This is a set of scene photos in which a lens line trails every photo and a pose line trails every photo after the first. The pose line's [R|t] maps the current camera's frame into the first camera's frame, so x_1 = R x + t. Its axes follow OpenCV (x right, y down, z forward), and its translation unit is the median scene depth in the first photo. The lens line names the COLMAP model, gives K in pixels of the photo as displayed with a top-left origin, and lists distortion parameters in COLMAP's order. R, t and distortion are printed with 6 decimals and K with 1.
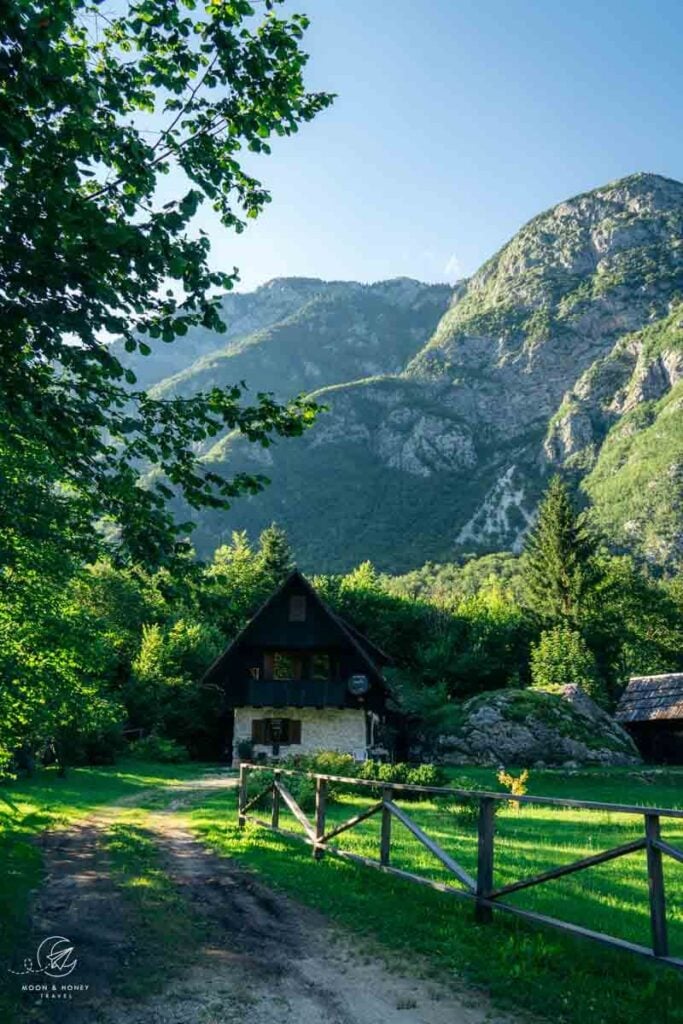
lens RADIAL K [[759.6, 0, 341.5], [0, 759.6, 512.0], [0, 0, 1]] dist [-0.003506, 0.003017]
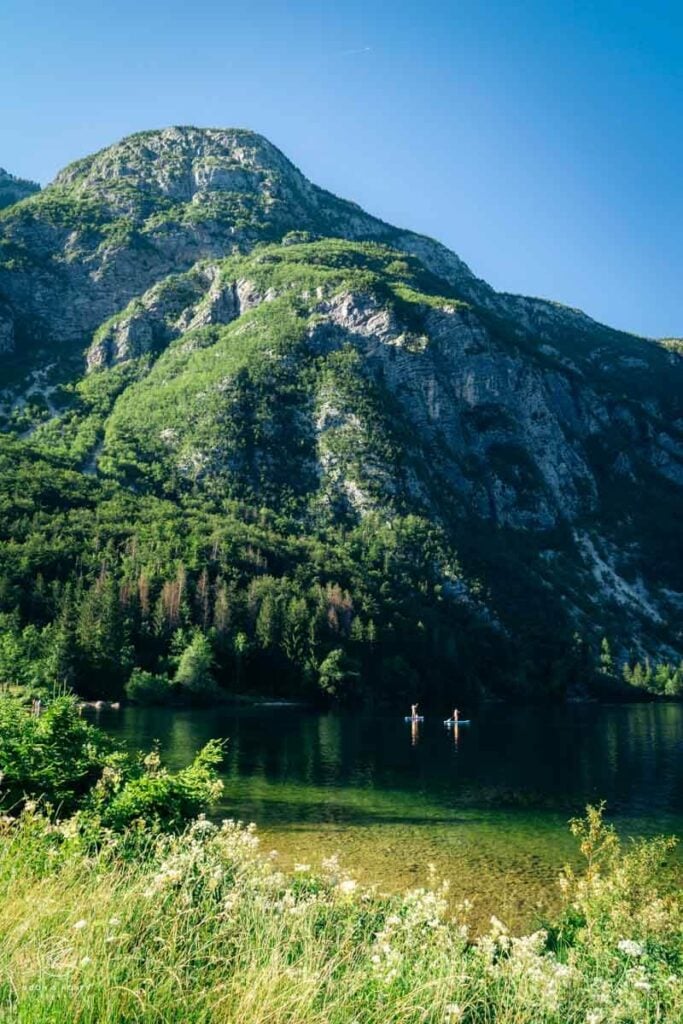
lens RADIAL K [[759.6, 0, 341.5], [0, 759.6, 512.0], [0, 0, 1]] dist [-0.003506, 0.003017]
pose [[0.829501, 0.137600, 0.541289, 0.052814], [-0.174779, 0.984451, 0.017586, 0.030648], [-0.530453, -0.109194, 0.840653, 0.097730]]
